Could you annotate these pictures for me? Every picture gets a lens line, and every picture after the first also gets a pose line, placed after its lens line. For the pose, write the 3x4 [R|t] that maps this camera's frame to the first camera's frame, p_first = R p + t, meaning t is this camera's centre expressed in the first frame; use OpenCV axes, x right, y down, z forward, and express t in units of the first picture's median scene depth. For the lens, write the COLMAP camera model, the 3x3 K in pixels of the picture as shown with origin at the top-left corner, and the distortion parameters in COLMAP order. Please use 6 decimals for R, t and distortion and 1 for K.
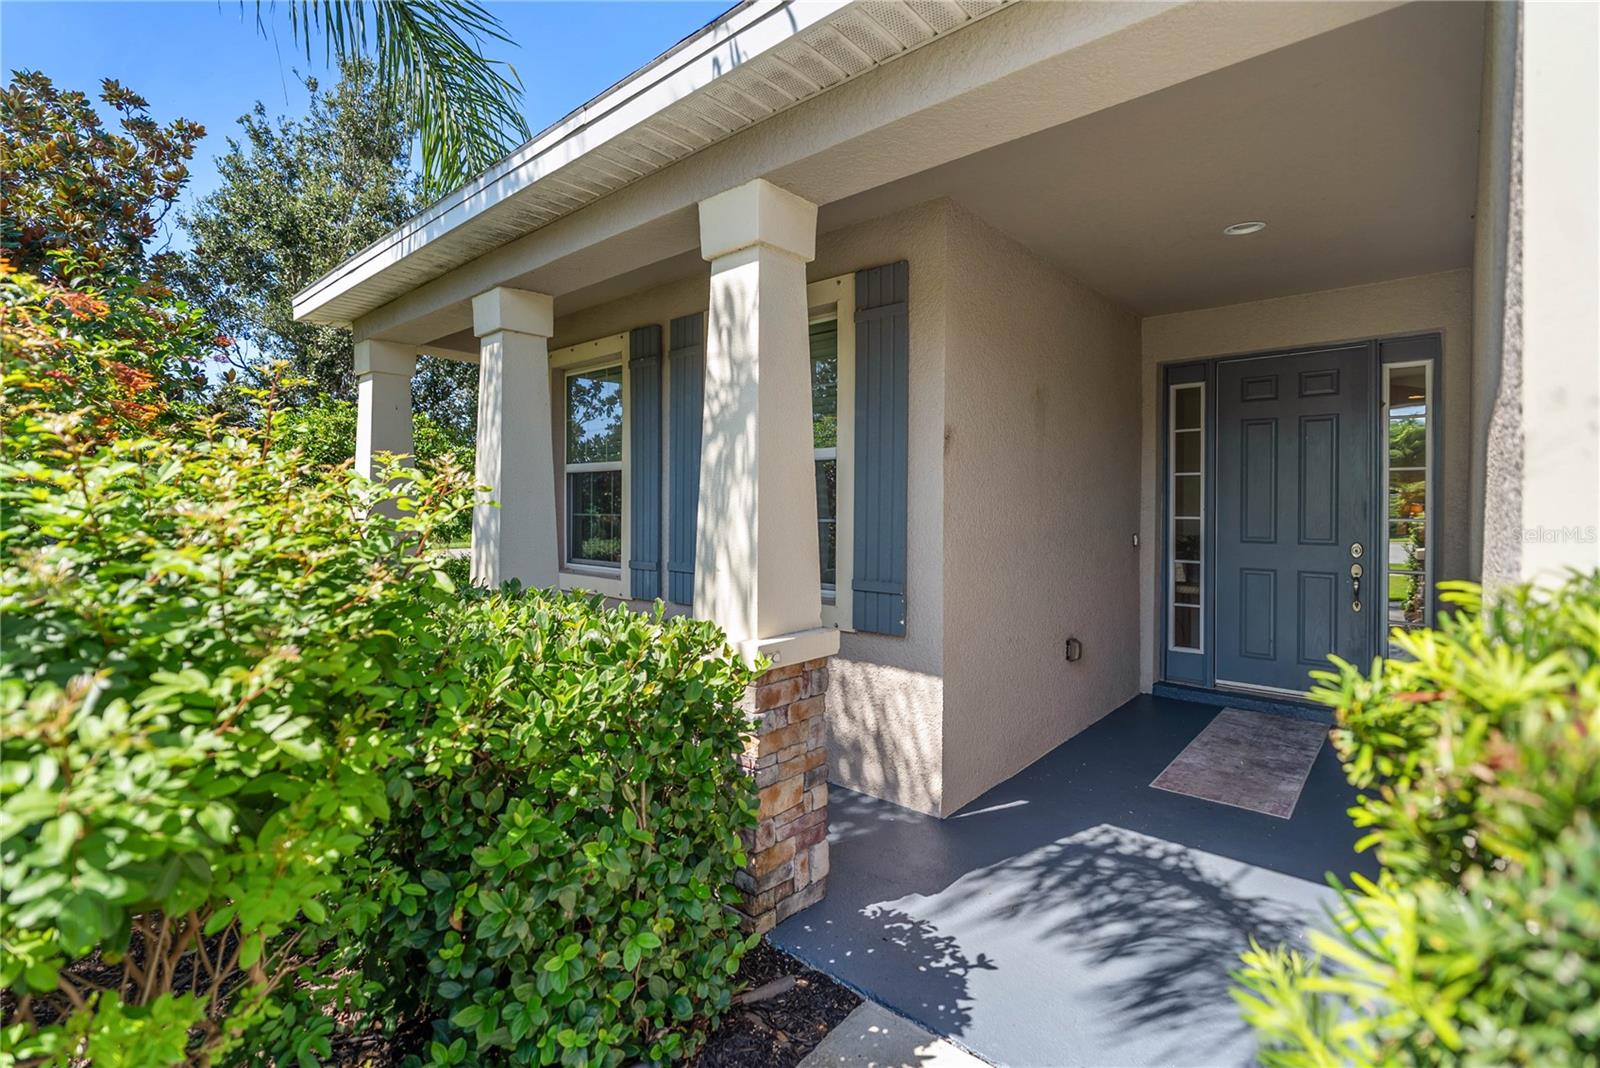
lens RADIAL K [[722.8, 0, 829.9], [0, 722.8, 501.2], [0, 0, 1]] dist [-0.001170, 0.018521]
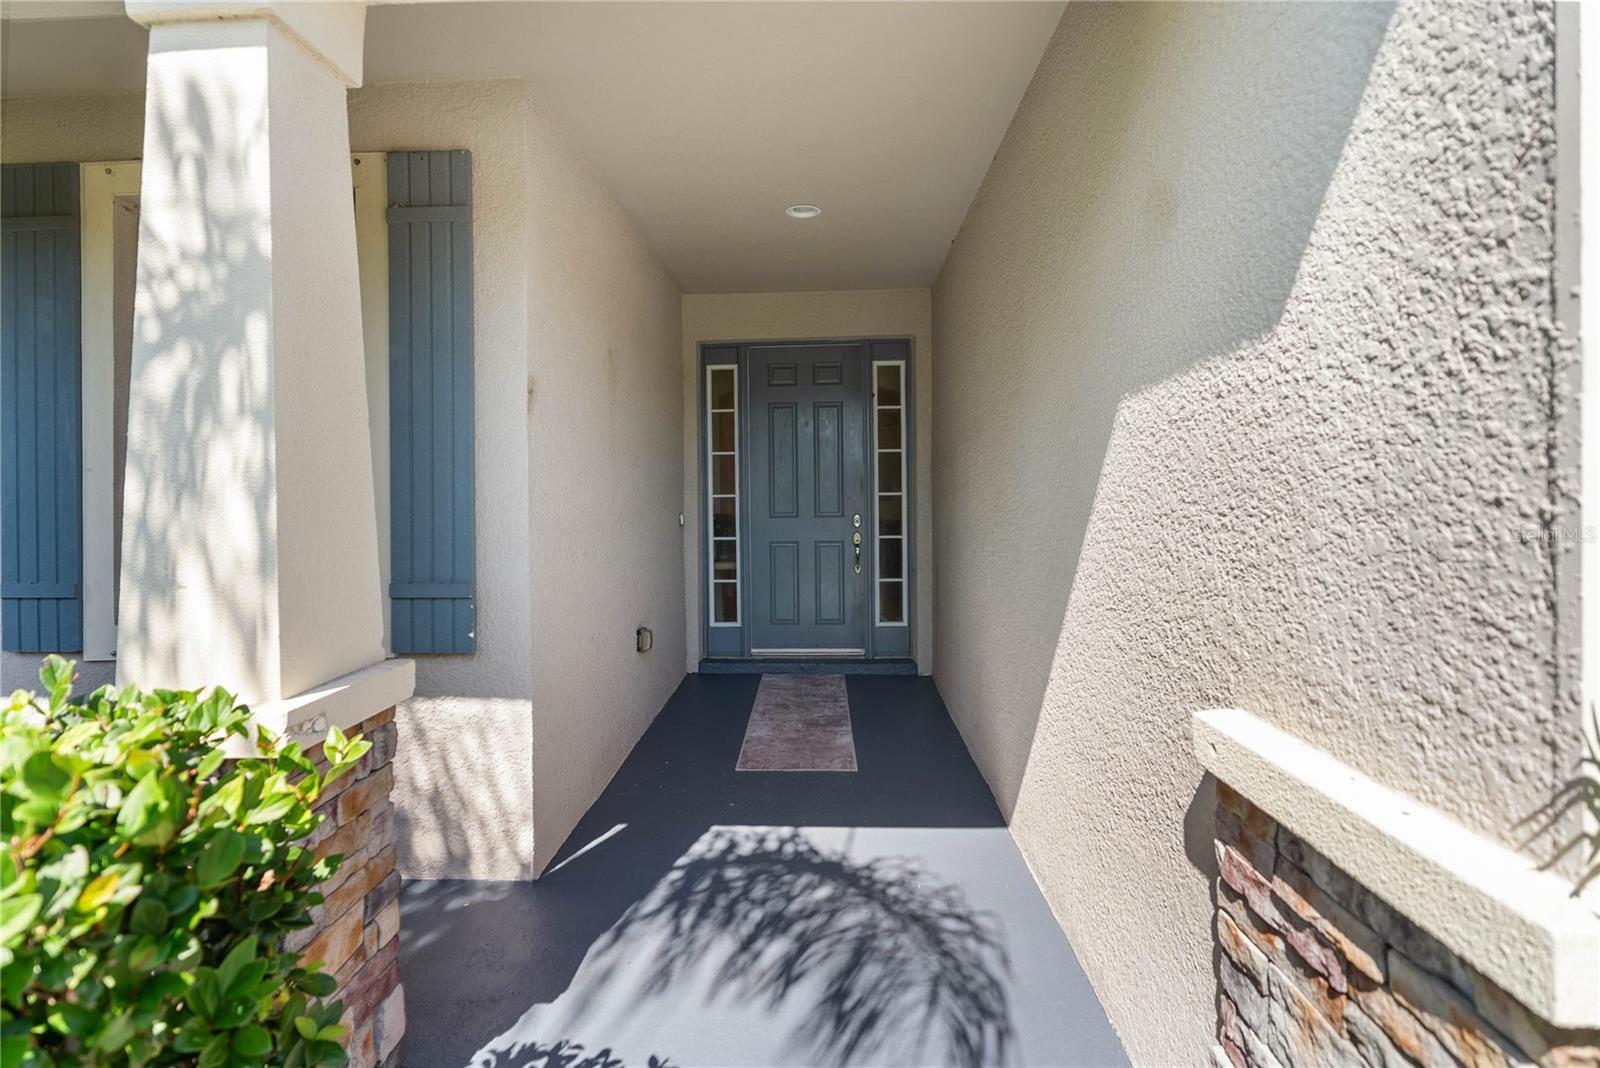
lens RADIAL K [[736.6, 0, 804.9], [0, 736.6, 492.4], [0, 0, 1]] dist [-0.001569, 0.001638]
pose [[0.801821, -0.014261, 0.597394, -0.087606], [0.008686, 0.999888, 0.012211, 0.015229], [-0.597502, -0.004602, 0.801855, 0.212660]]
